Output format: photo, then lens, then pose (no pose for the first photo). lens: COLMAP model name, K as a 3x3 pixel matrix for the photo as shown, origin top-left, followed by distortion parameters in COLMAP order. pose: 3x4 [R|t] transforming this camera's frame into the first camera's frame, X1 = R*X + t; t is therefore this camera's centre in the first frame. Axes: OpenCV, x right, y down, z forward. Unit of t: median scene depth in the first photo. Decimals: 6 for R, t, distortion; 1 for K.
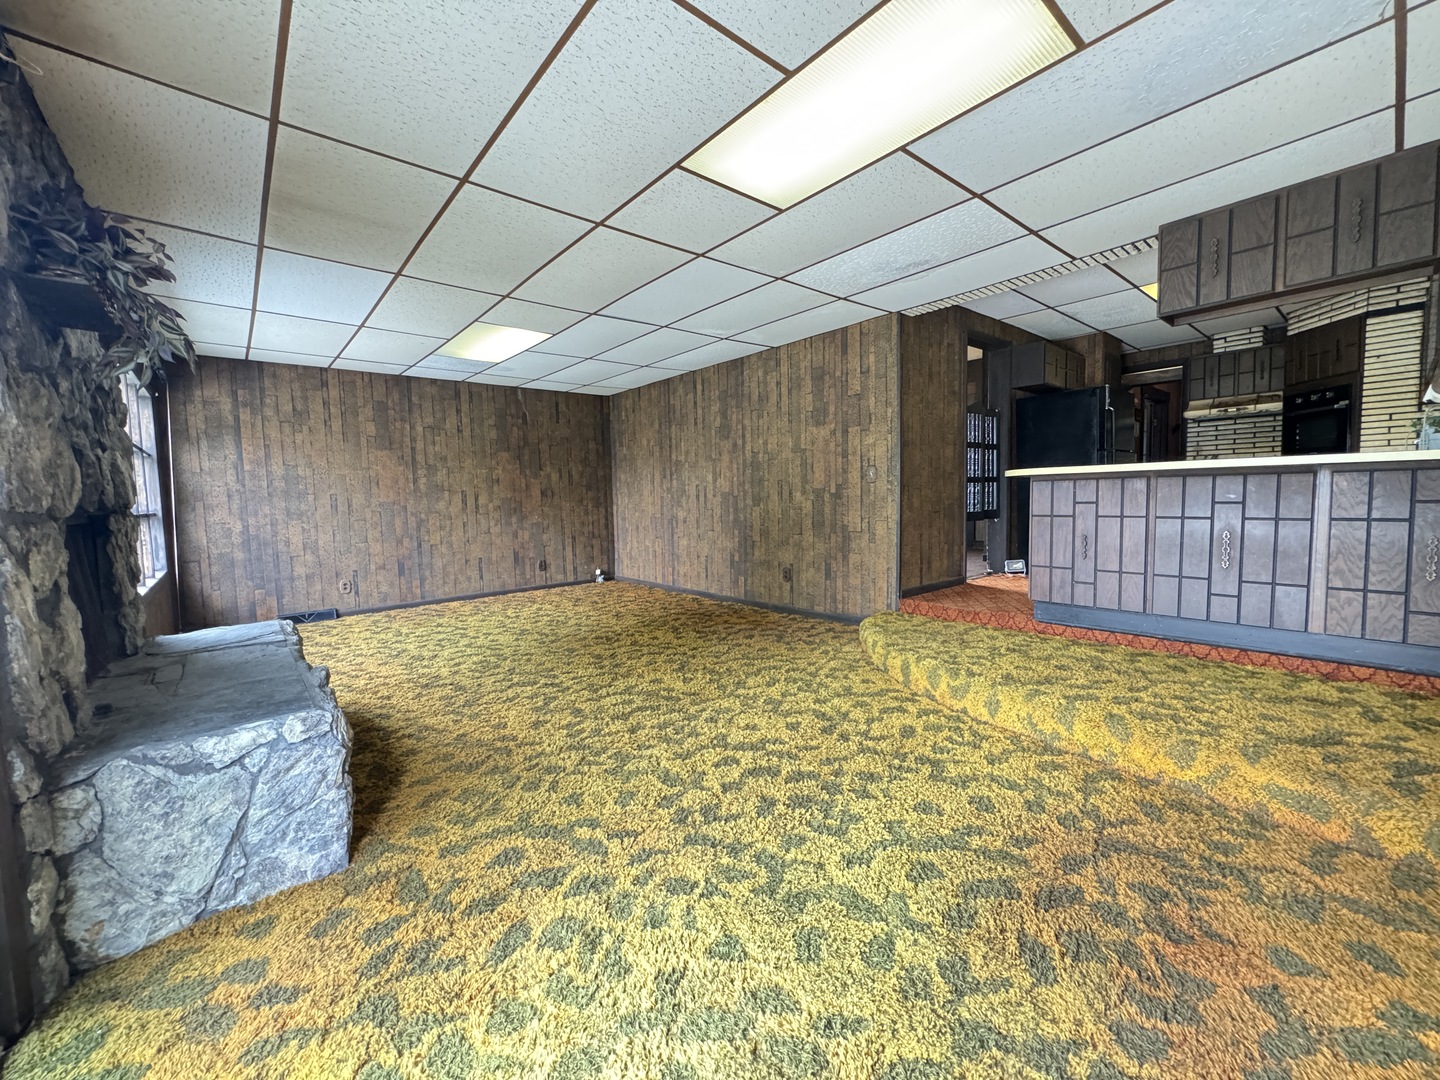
lens RADIAL K [[578.3, 0, 717.2], [0, 578.3, 536.9], [0, 0, 1]] dist [-0.001380, 0.000275]
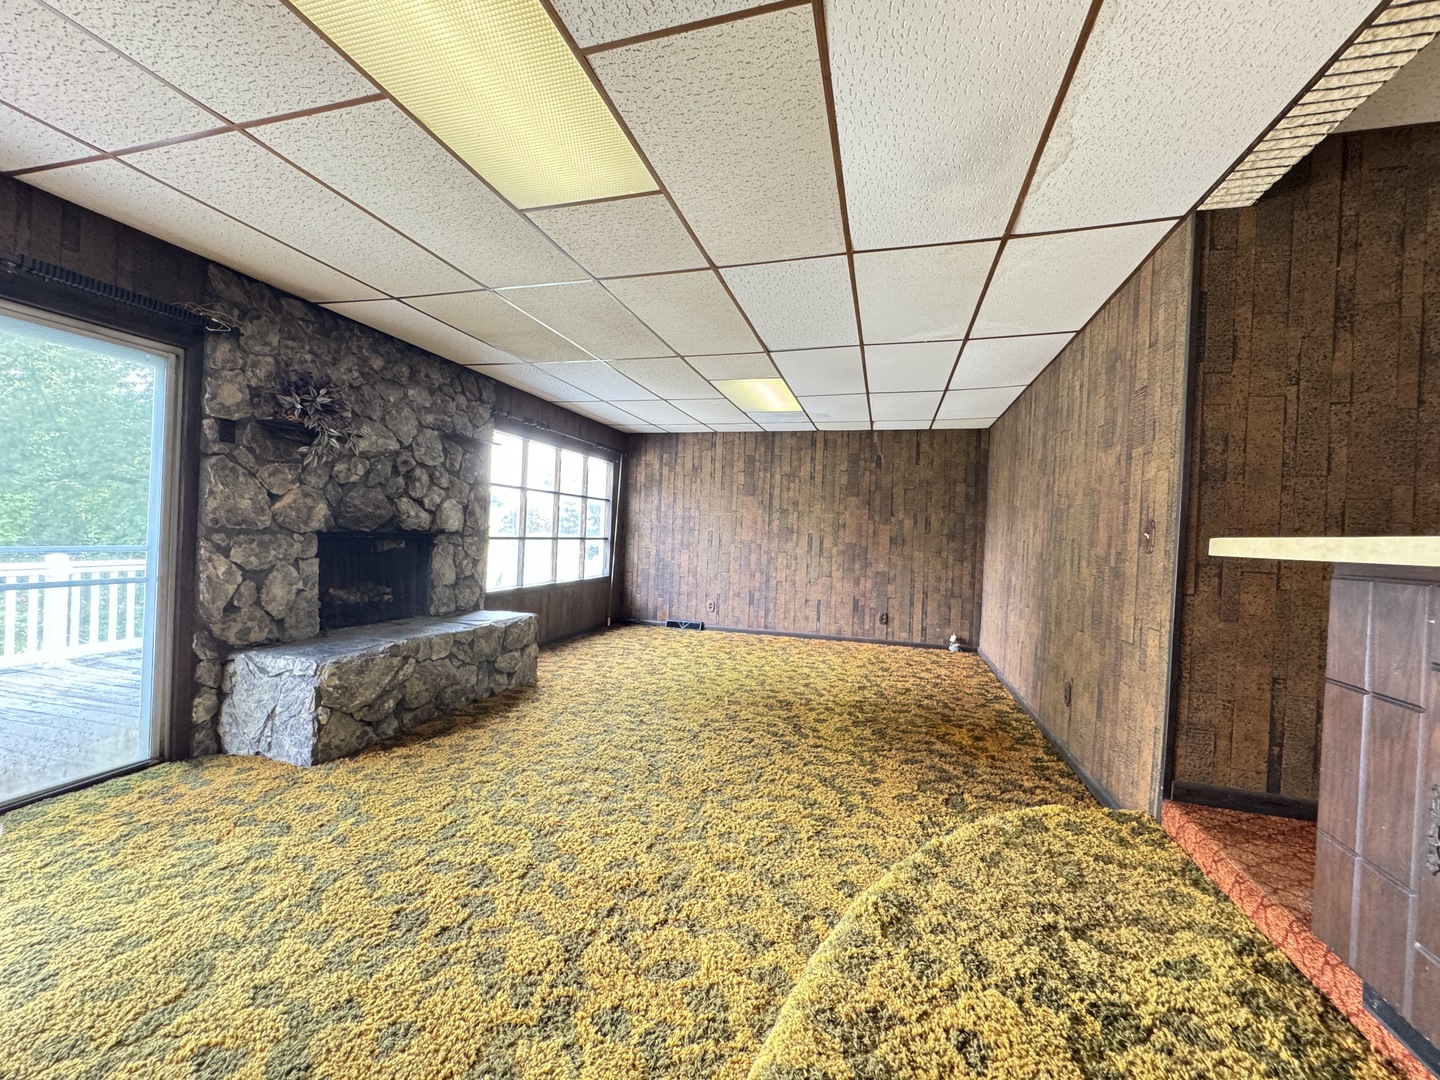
lens RADIAL K [[578.3, 0, 717.2], [0, 578.3, 536.9], [0, 0, 1]] dist [-0.001380, 0.000275]
pose [[0.546937, 0.051922, -0.835562, 0.431600], [-0.114679, 0.993313, -0.013341, -0.050759], [0.829282, 0.103118, 0.549234, 0.353222]]
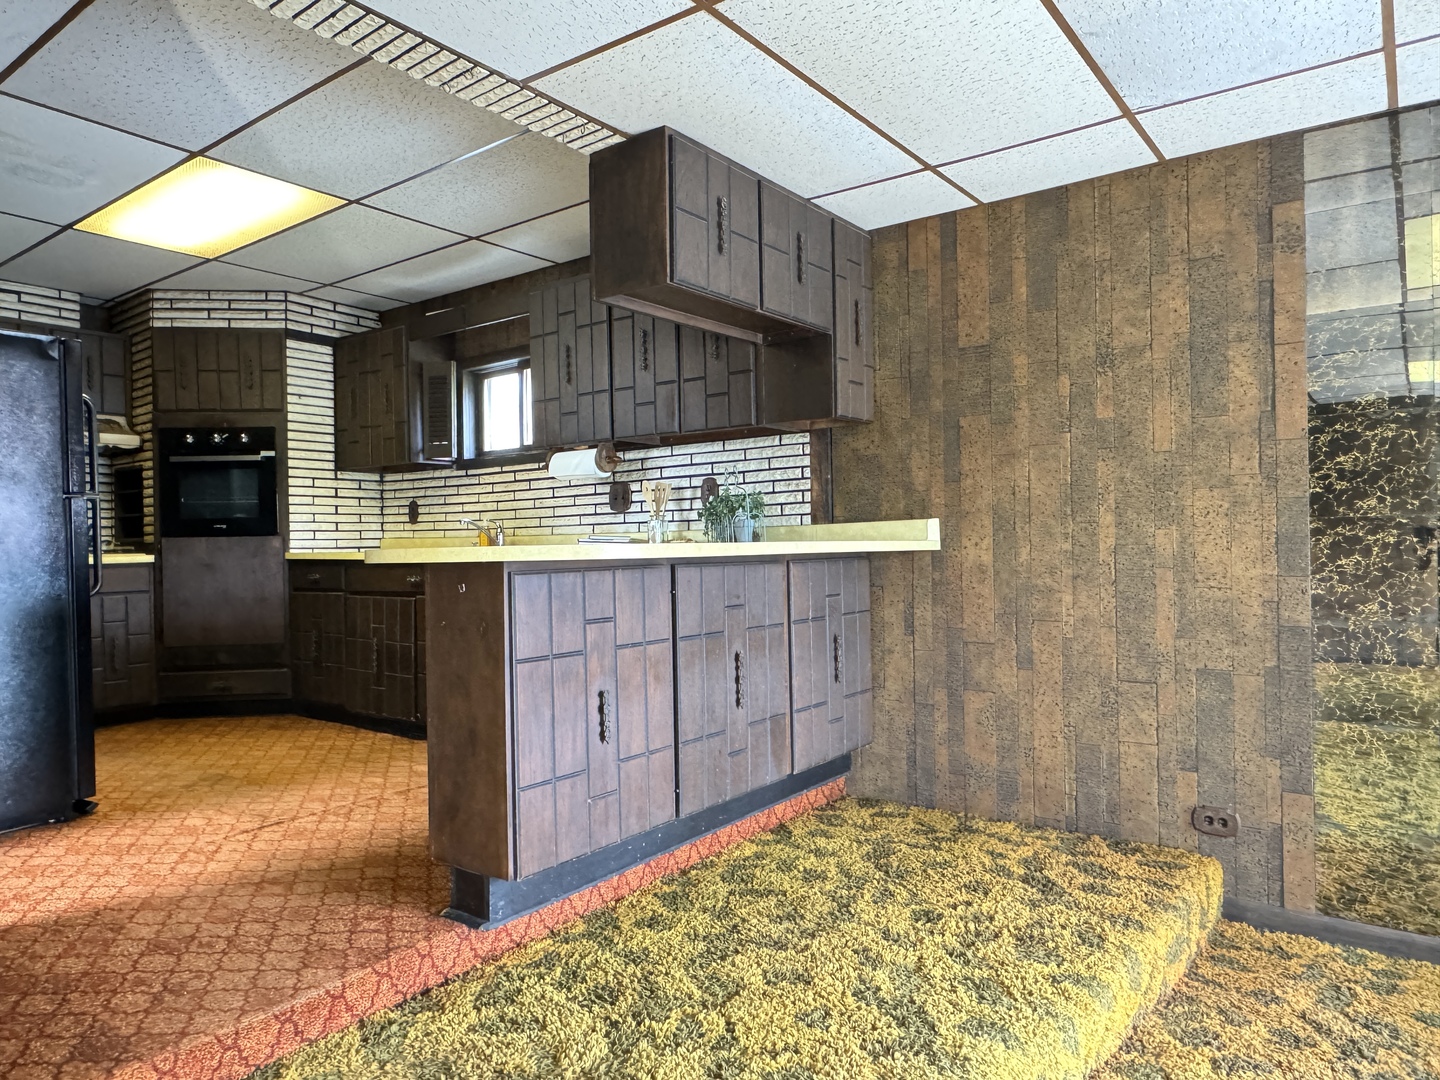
lens RADIAL K [[936.3, 0, 720.7], [0, 936.3, 538.3], [0, 0, 1]] dist [-0.003753, -0.001589]
pose [[-0.226175, 0.032852, 0.973533, -0.073867], [0.090888, 0.995783, -0.012488, -0.068642], [-0.969837, 0.085658, -0.228207, 0.690303]]
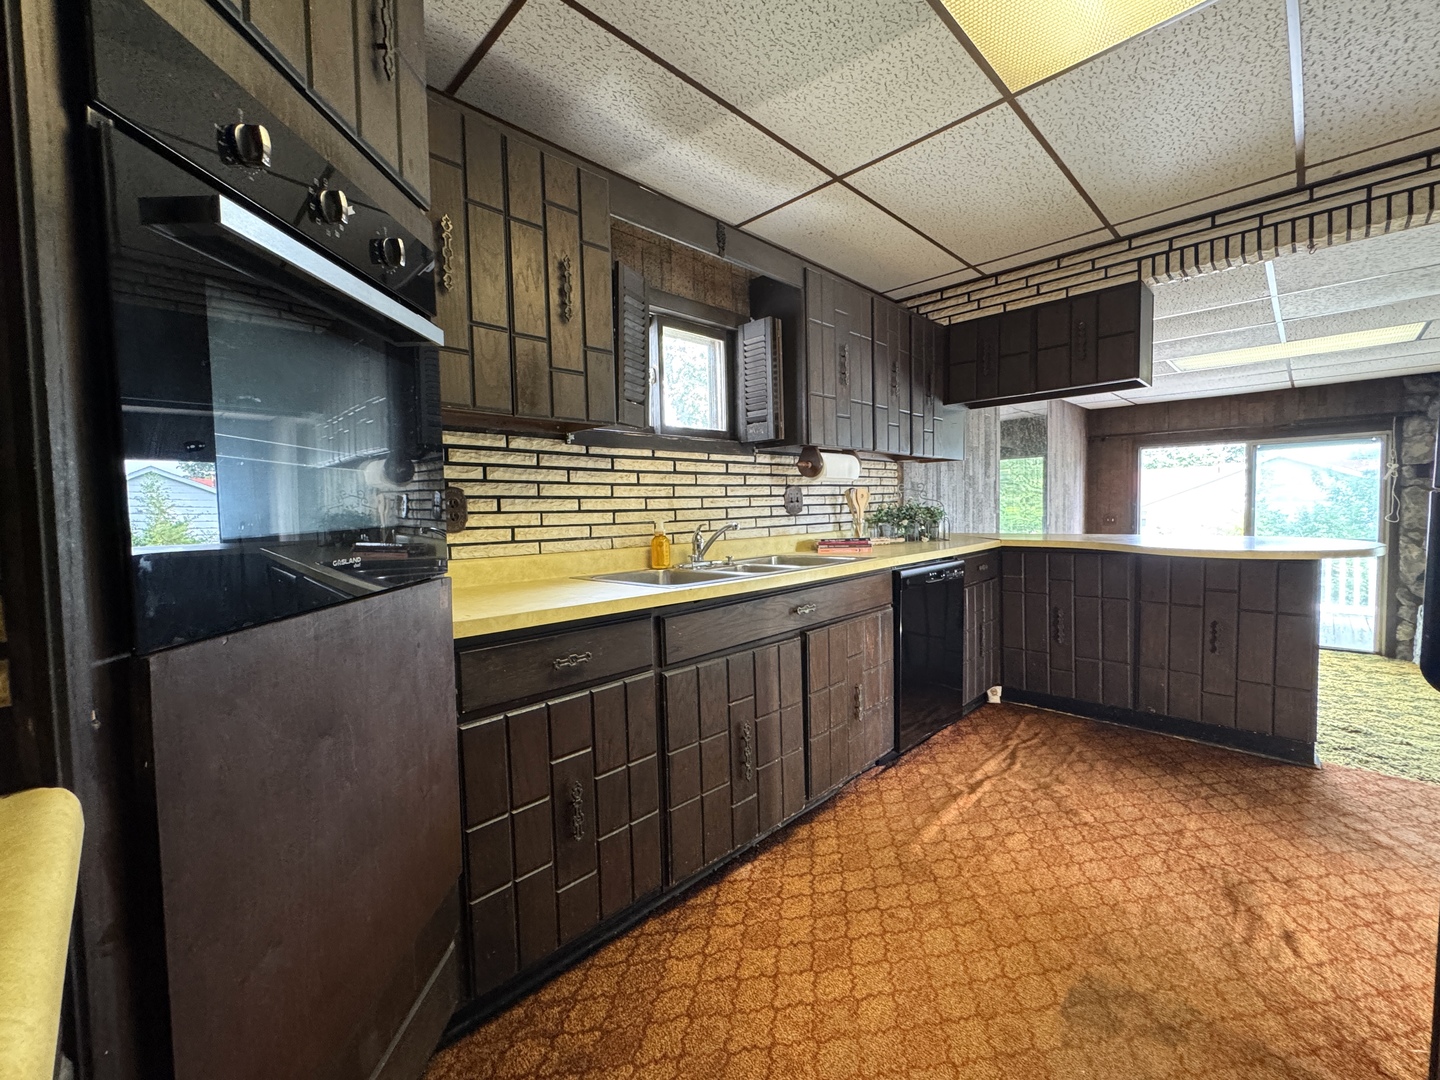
lens RADIAL K [[584.1, 0, 721.5], [0, 584.1, 535.7], [0, 0, 1]] dist [-0.001338, 0.000079]
pose [[-0.996091, 0.048242, -0.073995, 0.917239], [0.038987, 0.991790, 0.121790, -0.164312], [0.079263, 0.118429, -0.989794, 1.138521]]
